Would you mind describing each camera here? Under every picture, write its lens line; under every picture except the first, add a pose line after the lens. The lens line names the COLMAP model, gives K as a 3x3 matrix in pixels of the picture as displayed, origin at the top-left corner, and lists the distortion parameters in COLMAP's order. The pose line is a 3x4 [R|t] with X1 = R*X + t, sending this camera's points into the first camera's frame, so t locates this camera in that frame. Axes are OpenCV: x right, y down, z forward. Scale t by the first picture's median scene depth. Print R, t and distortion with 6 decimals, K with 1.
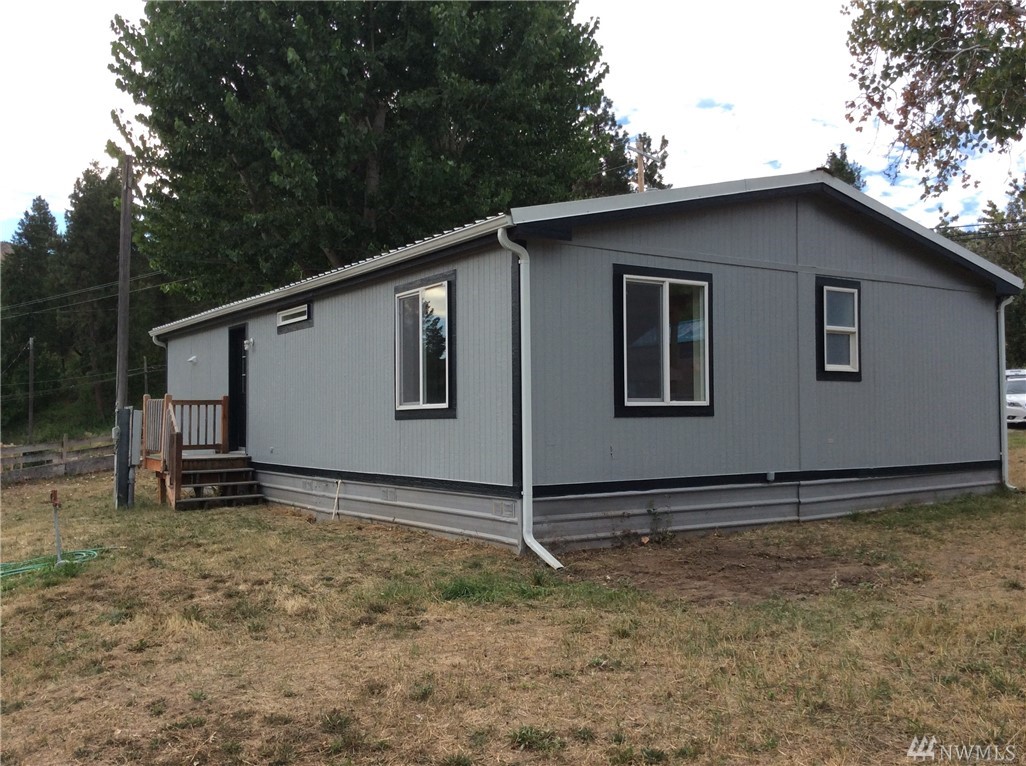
lens RADIAL K [[940.8, 0, 513.0], [0, 940.8, 383.0], [0, 0, 1]] dist [0.116127, -0.250691]
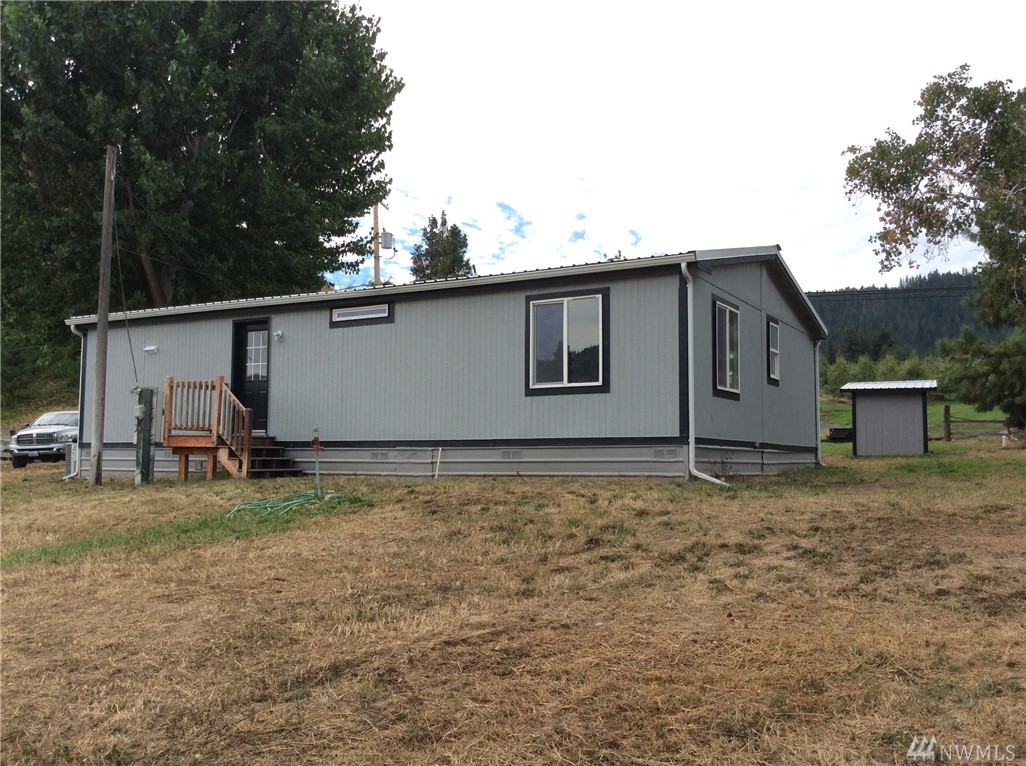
lens RADIAL K [[940.8, 0, 513.0], [0, 940.8, 383.0], [0, 0, 1]] dist [0.116127, -0.250691]
pose [[0.892540, 0.051520, 0.448015, -0.729803], [-0.029960, 0.998032, -0.055084, 0.093480], [-0.449971, 0.035742, 0.892328, -0.165062]]
